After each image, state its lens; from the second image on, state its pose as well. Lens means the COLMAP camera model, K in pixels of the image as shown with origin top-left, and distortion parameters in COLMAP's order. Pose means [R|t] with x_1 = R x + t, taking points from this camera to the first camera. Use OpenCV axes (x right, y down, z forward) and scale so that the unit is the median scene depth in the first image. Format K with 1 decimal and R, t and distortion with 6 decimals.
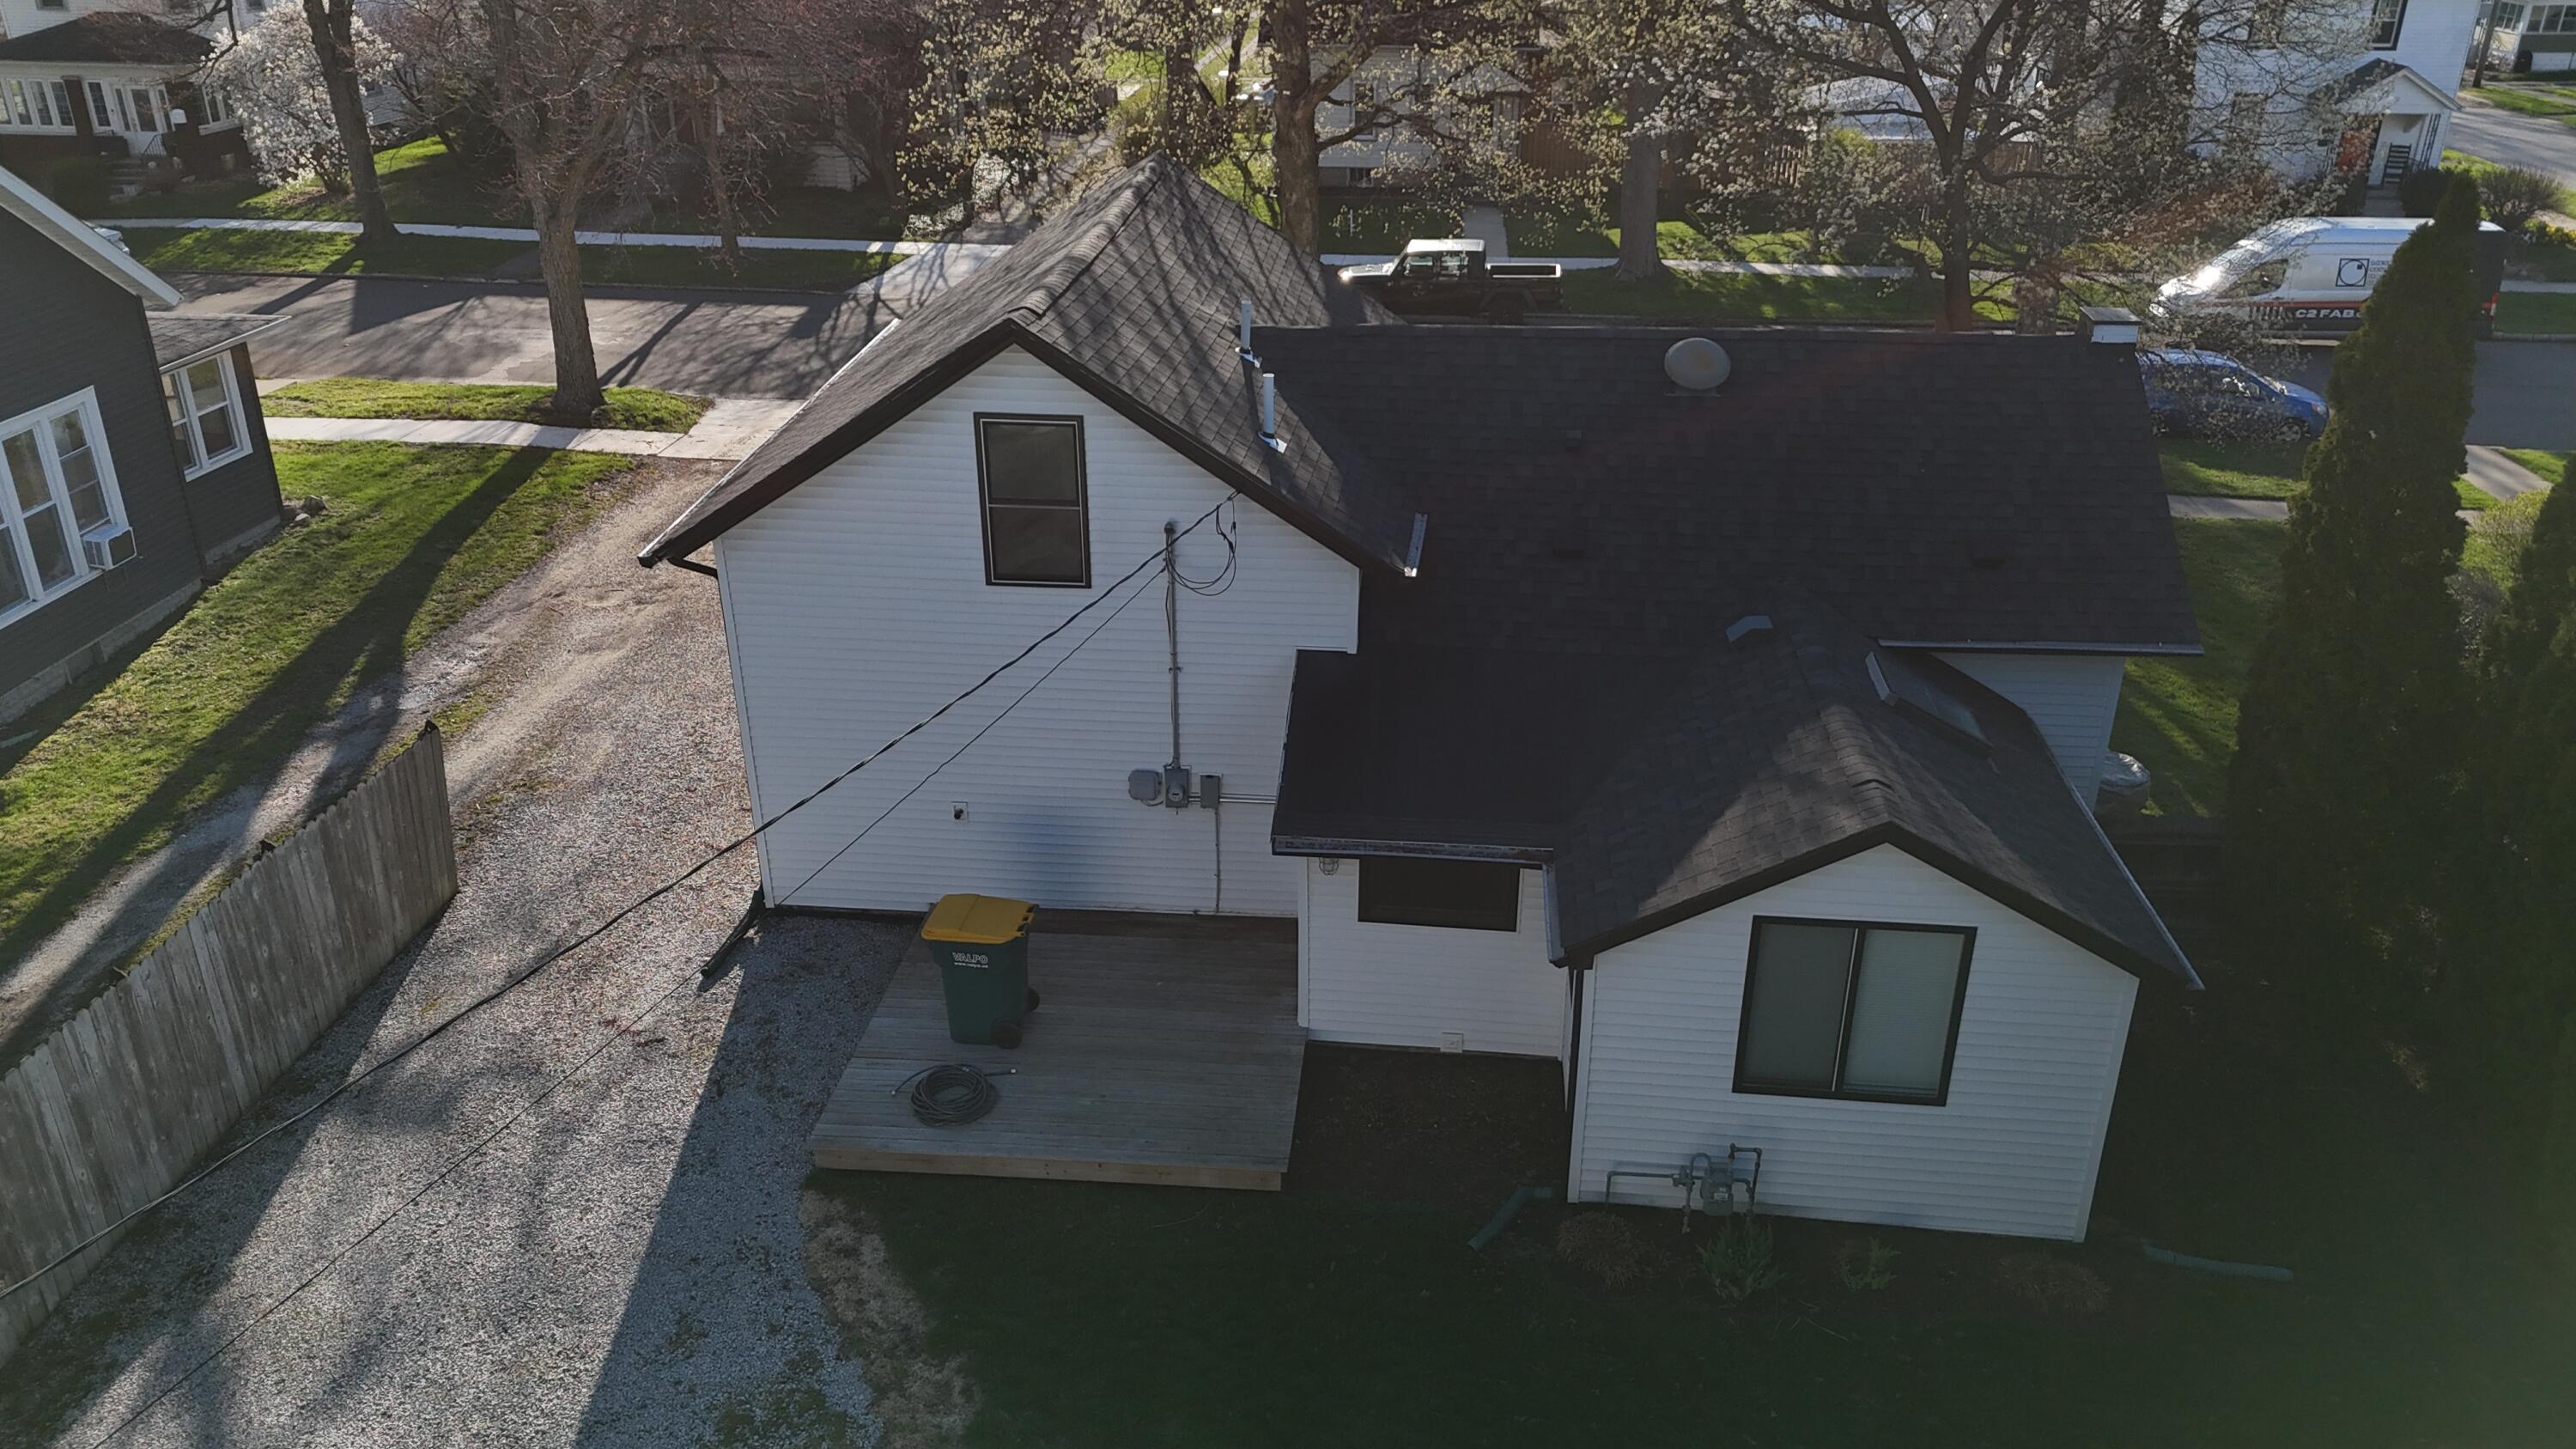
lens RADIAL K [[1910.5, 0, 1288.0], [0, 1910.5, 724.5], [0, 0, 1]] dist [0.082375, -0.090891]
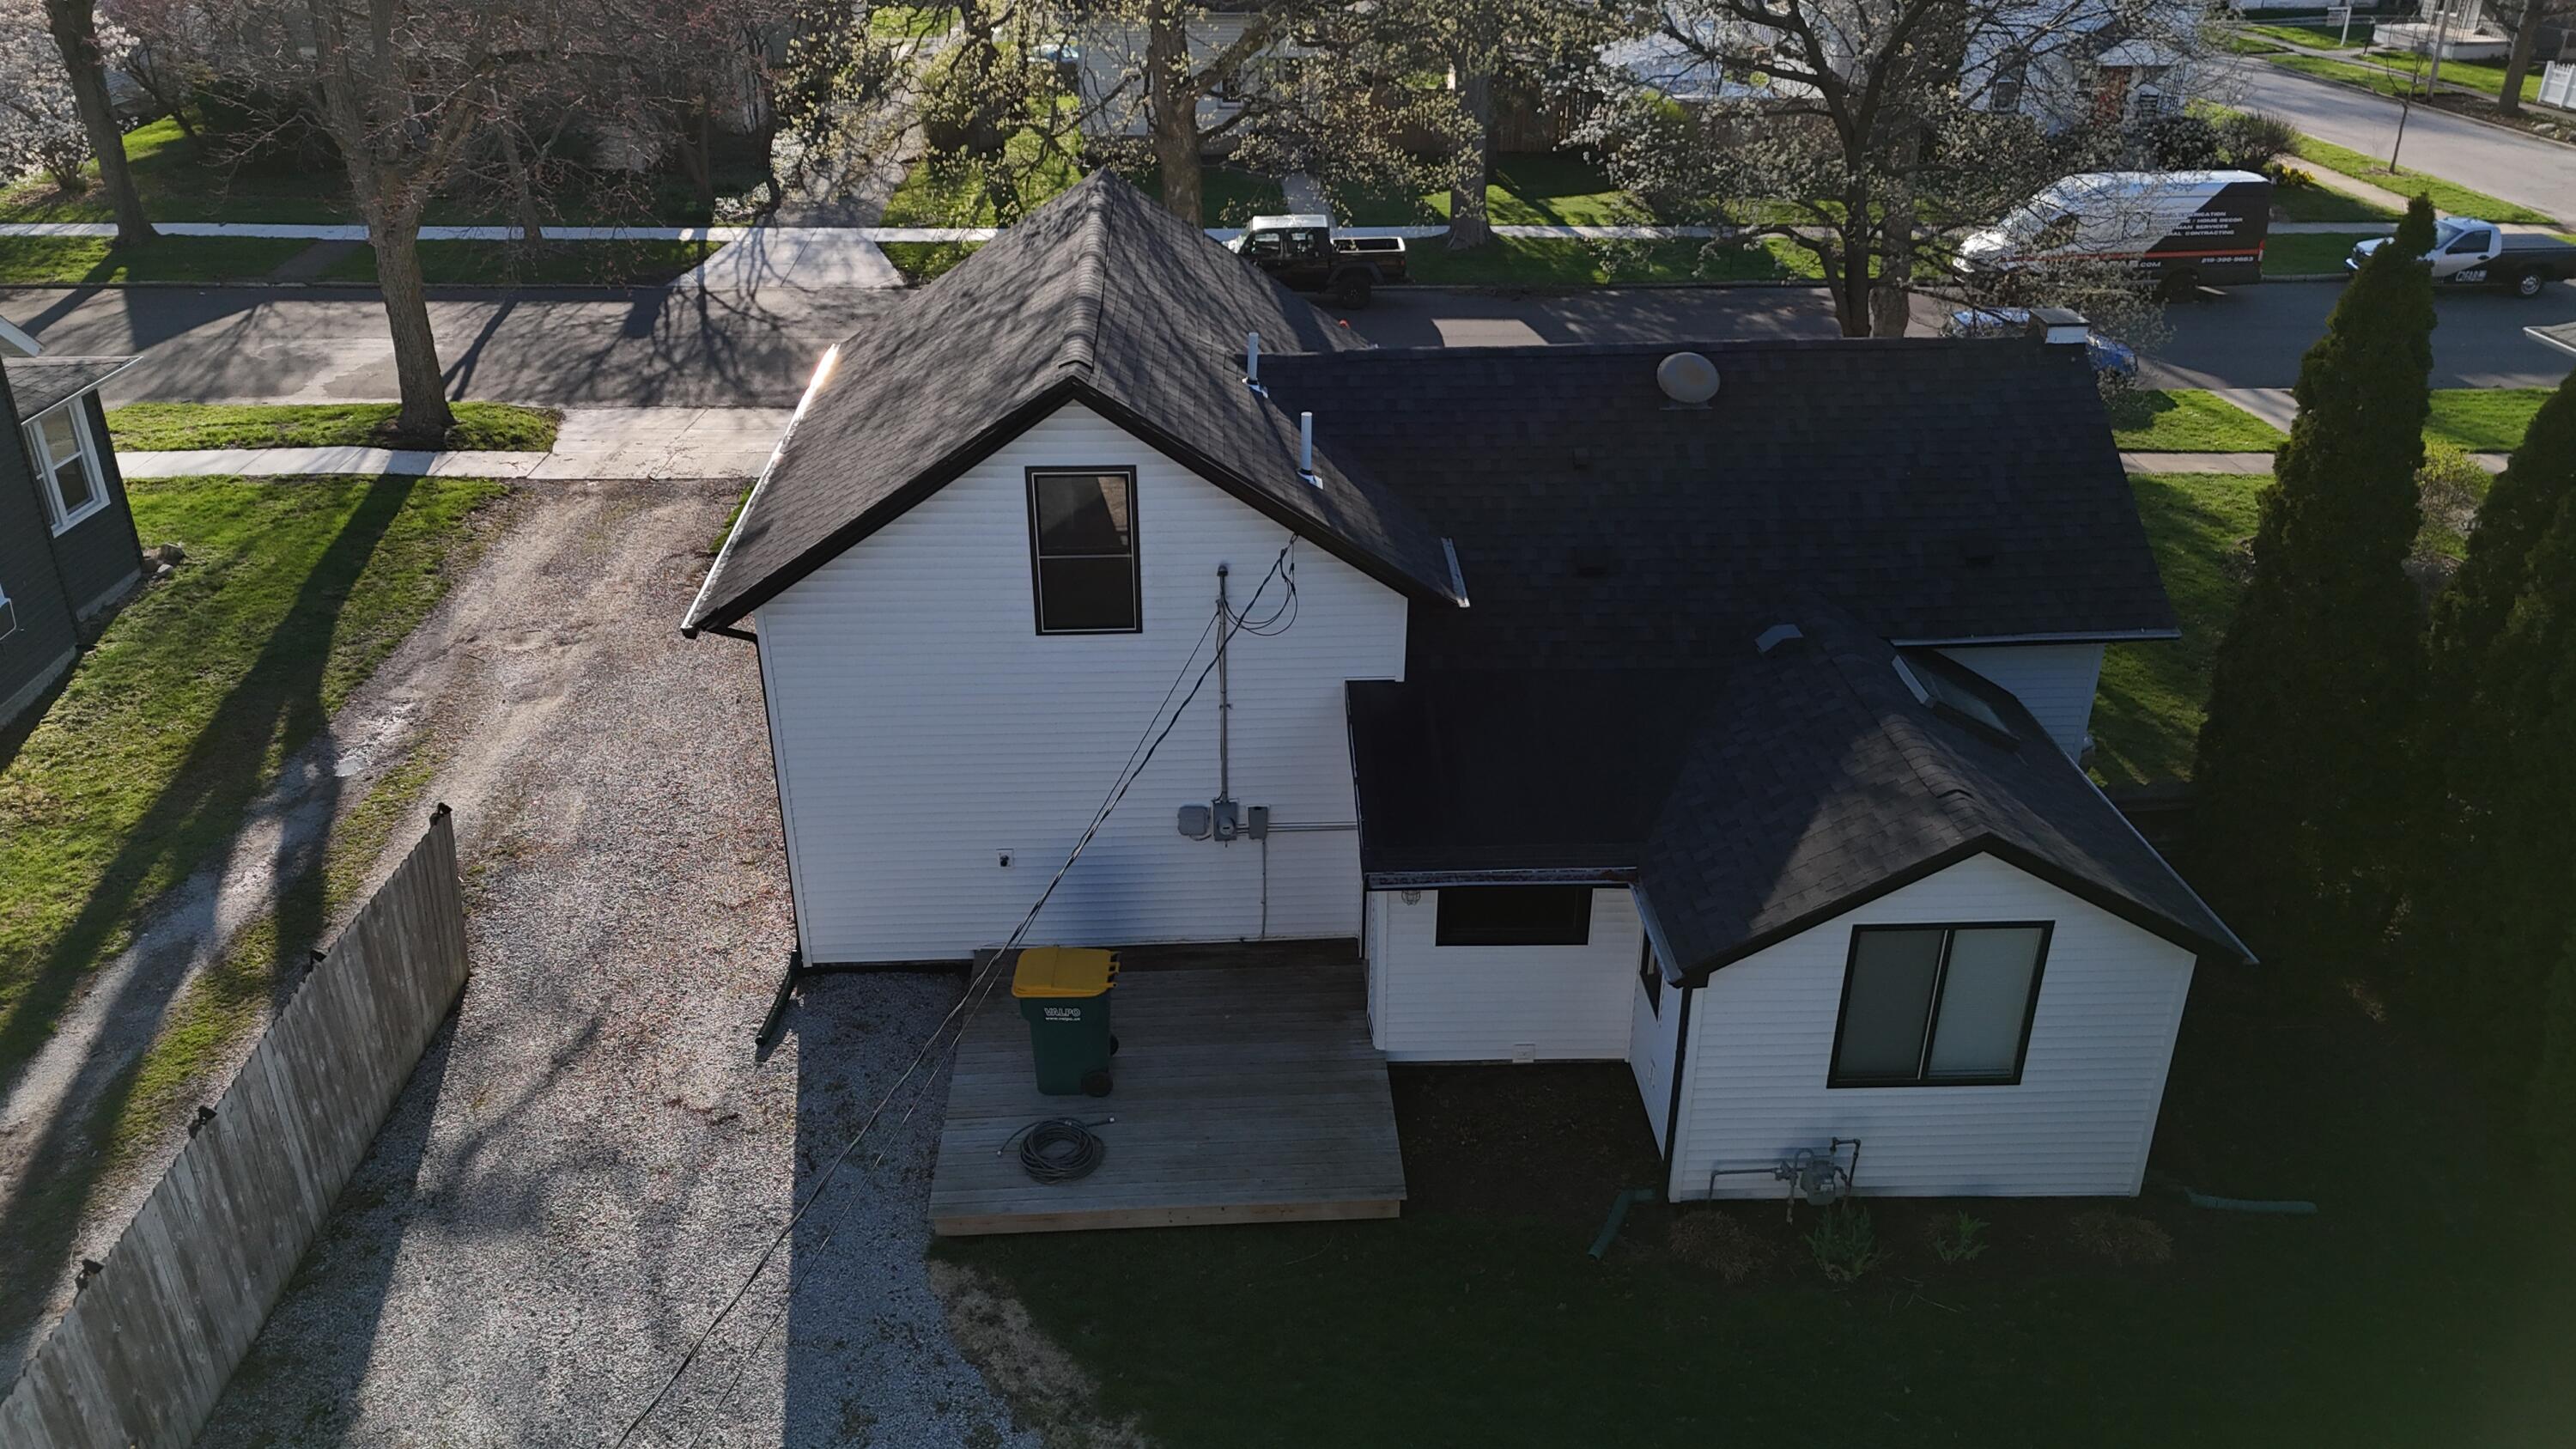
lens RADIAL K [[1910.5, 0, 1288.0], [0, 1910.5, 724.5], [0, 0, 1]] dist [0.082375, -0.090891]
pose [[0.989968, -0.062373, 0.126781, -0.157055], [0.058542, 0.997715, 0.033733, -0.052423], [-0.128596, -0.025972, 0.991357, -0.007134]]
